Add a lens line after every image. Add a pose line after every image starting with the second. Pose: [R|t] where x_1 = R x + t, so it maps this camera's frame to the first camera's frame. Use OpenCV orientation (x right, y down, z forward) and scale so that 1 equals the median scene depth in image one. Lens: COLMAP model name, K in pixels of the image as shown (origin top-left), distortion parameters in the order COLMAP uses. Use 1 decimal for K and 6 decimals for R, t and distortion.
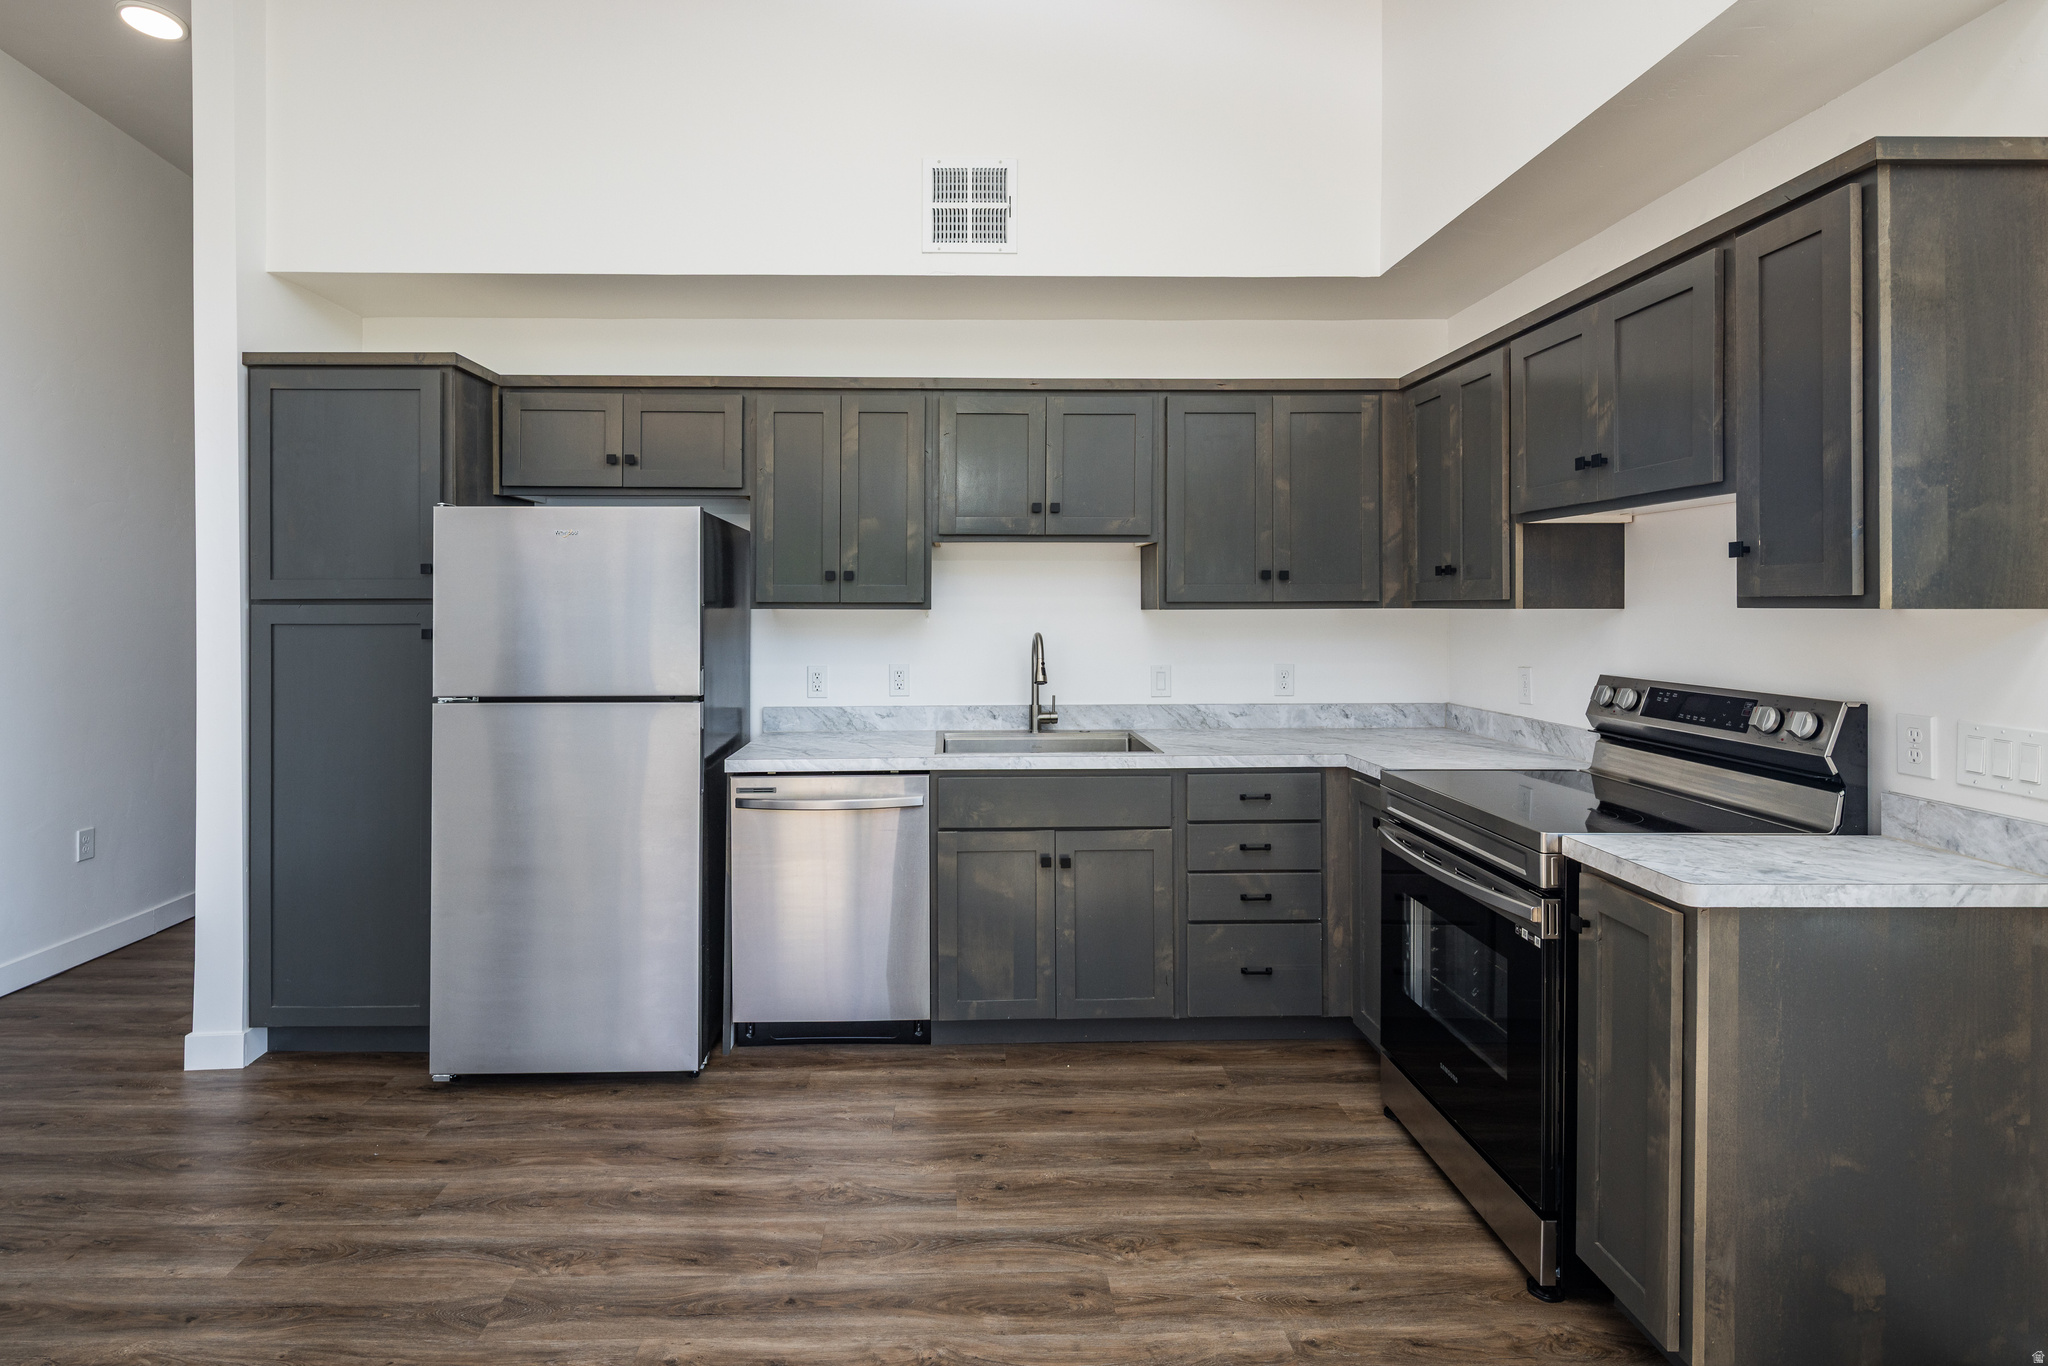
lens RADIAL K [[1006.2, 0, 970.6], [0, 1006.2, 590.6], [0, 0, 1]] dist [0.004369, -0.005879]
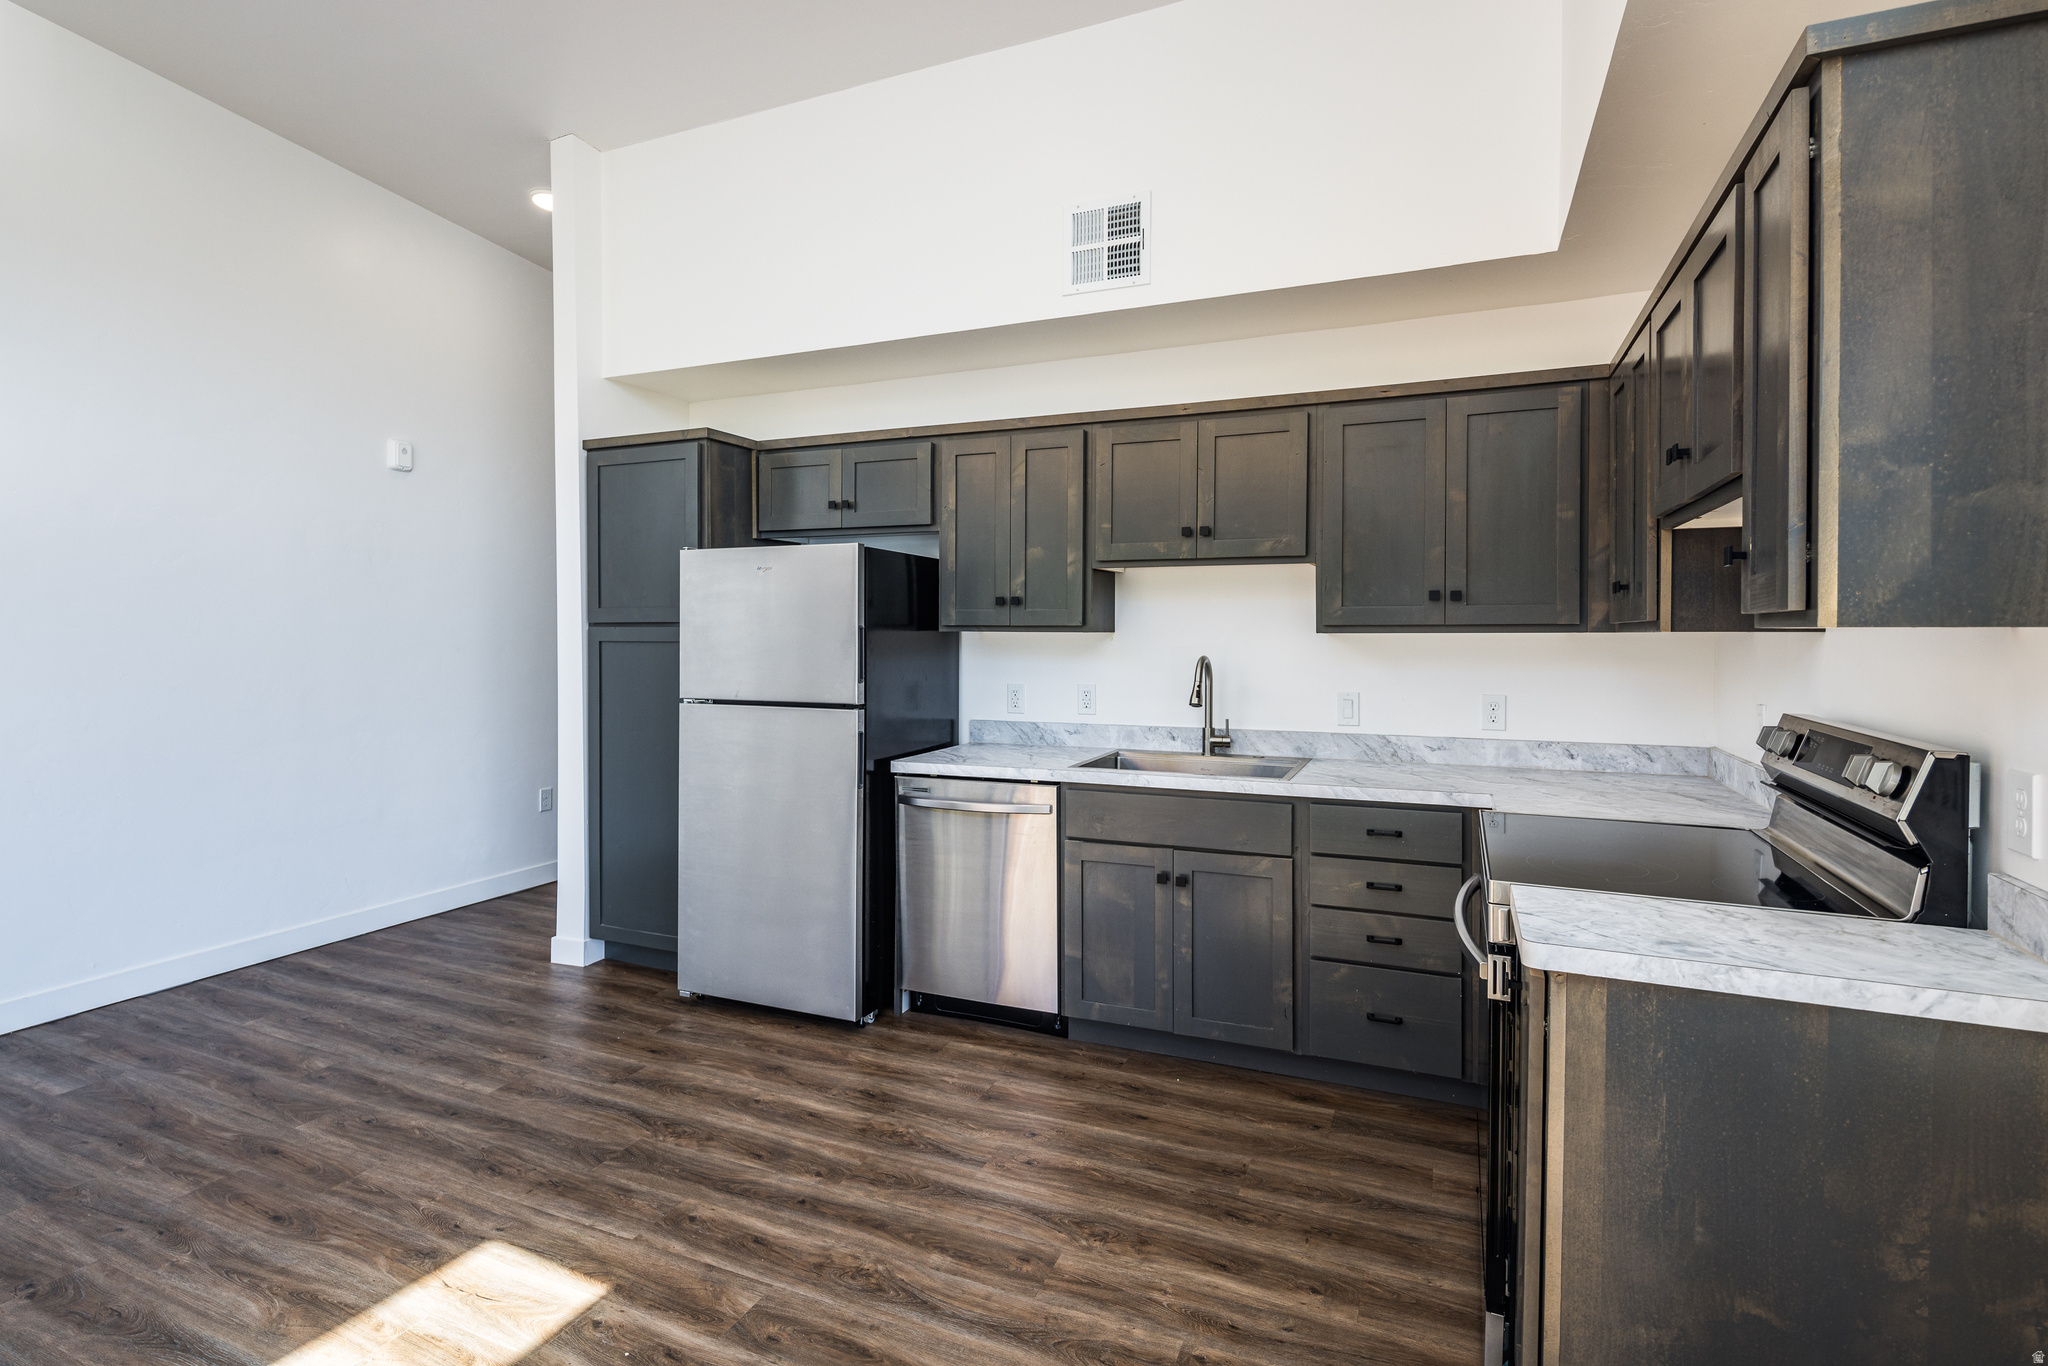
lens RADIAL K [[1006.2, 0, 1011.4], [0, 1006.2, 629.0], [0, 0, 1]] dist [0.004369, -0.005879]
pose [[0.908231, 0.001275, -0.418466, 0.389476], [0.003172, 0.999946, 0.009931, 0.005843], [0.418456, -0.010348, 0.908178, 0.010824]]
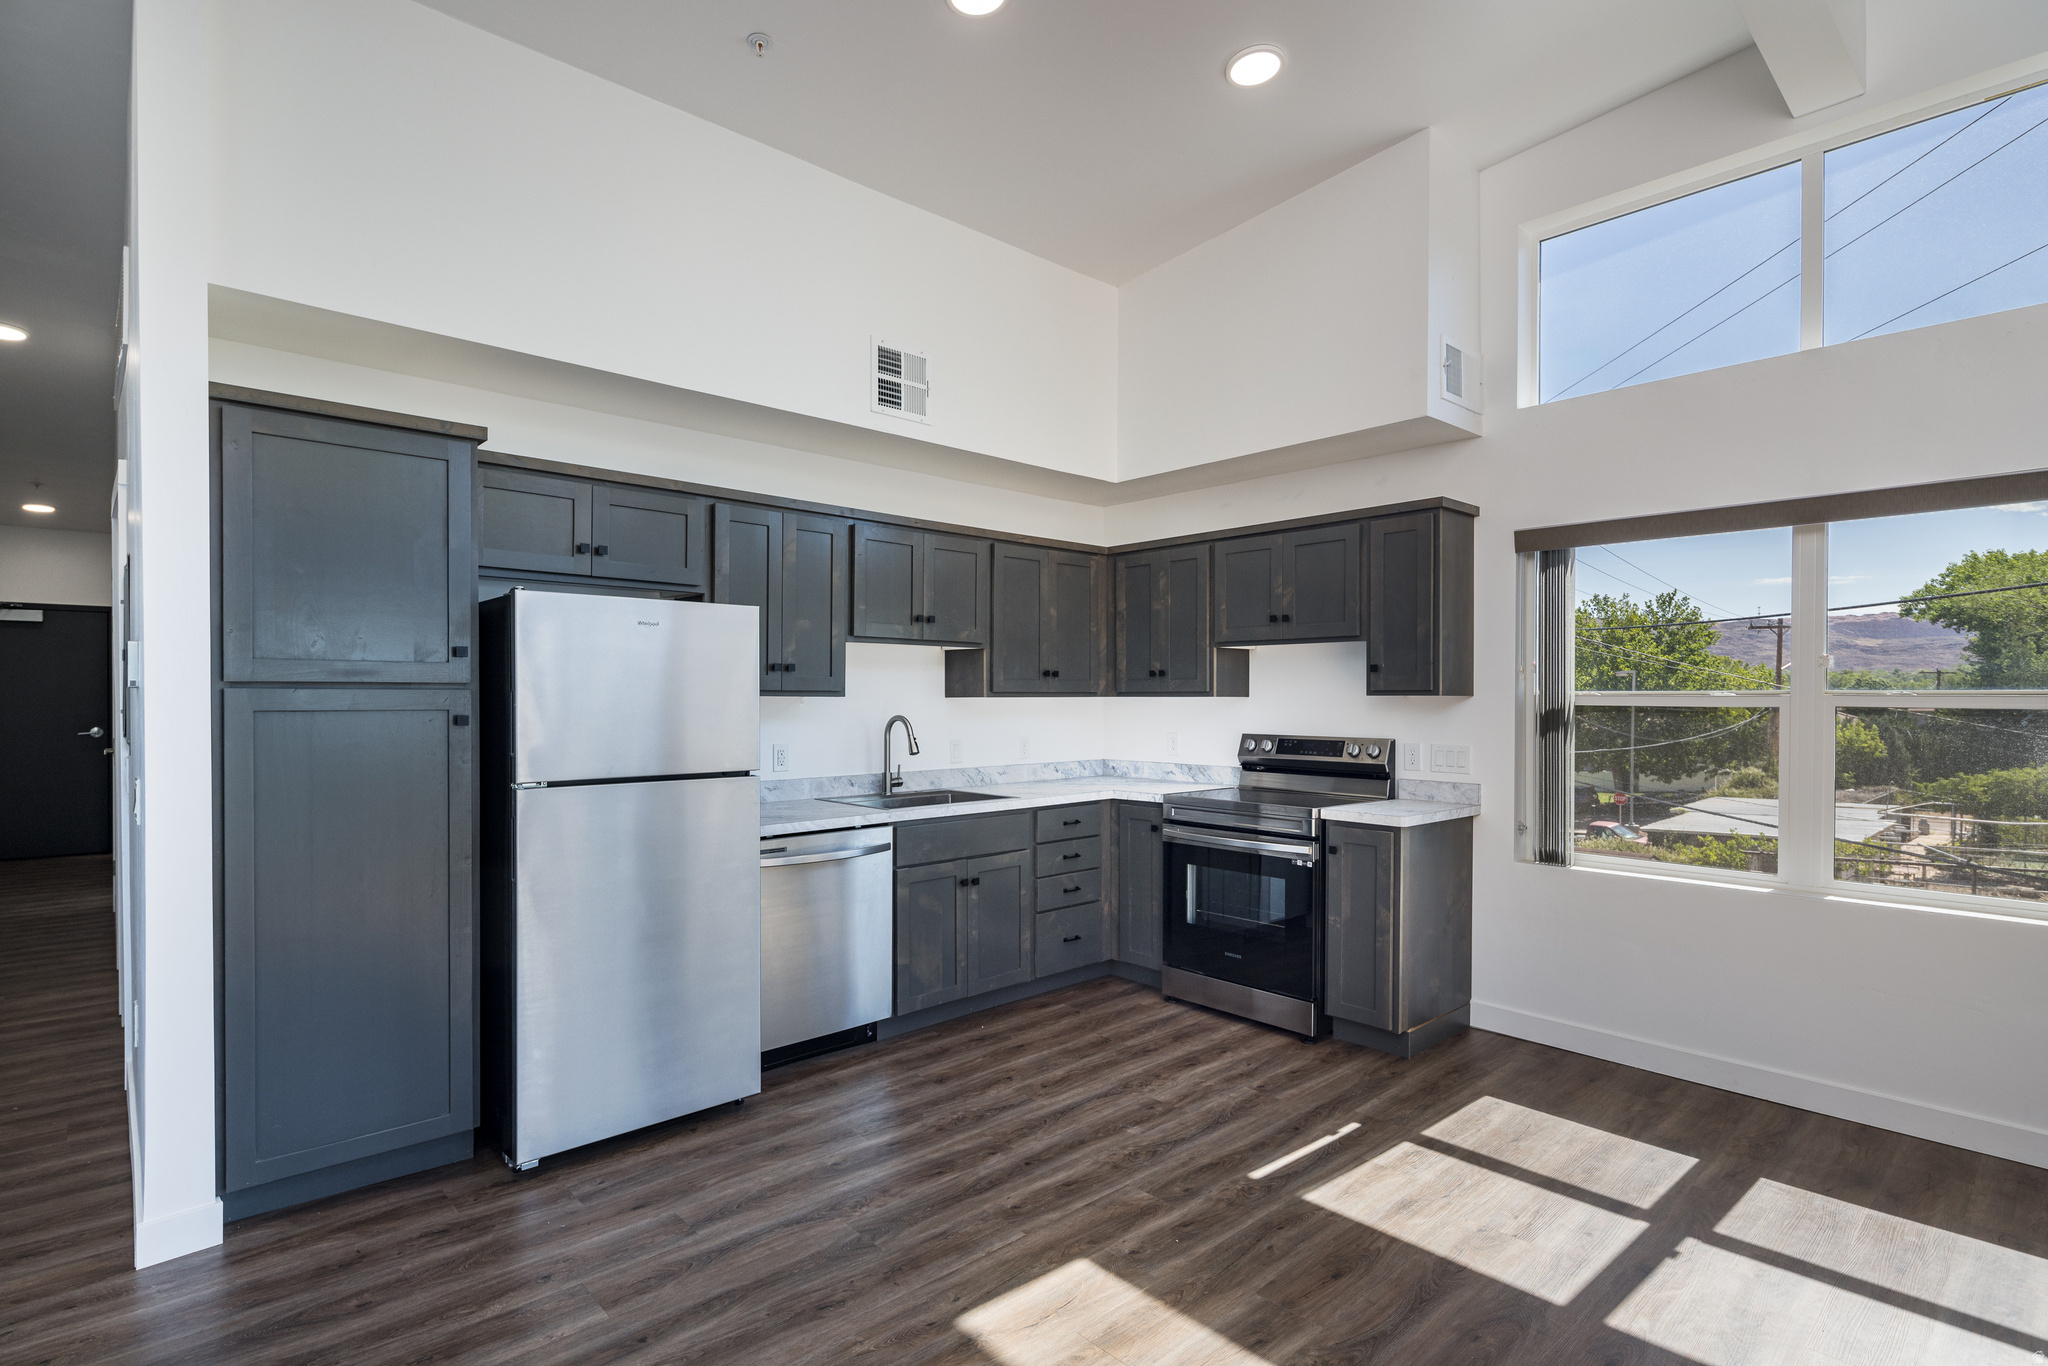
lens RADIAL K [[1006.2, 0, 1024.1], [0, 1006.2, 681.8], [0, 0, 1]] dist [0.004369, -0.005879]
pose [[0.742258, 0.012548, 0.669997, -0.833947], [-0.012946, 0.999907, -0.004384, 0.004210], [-0.669989, -0.005420, 0.742351, -0.063432]]
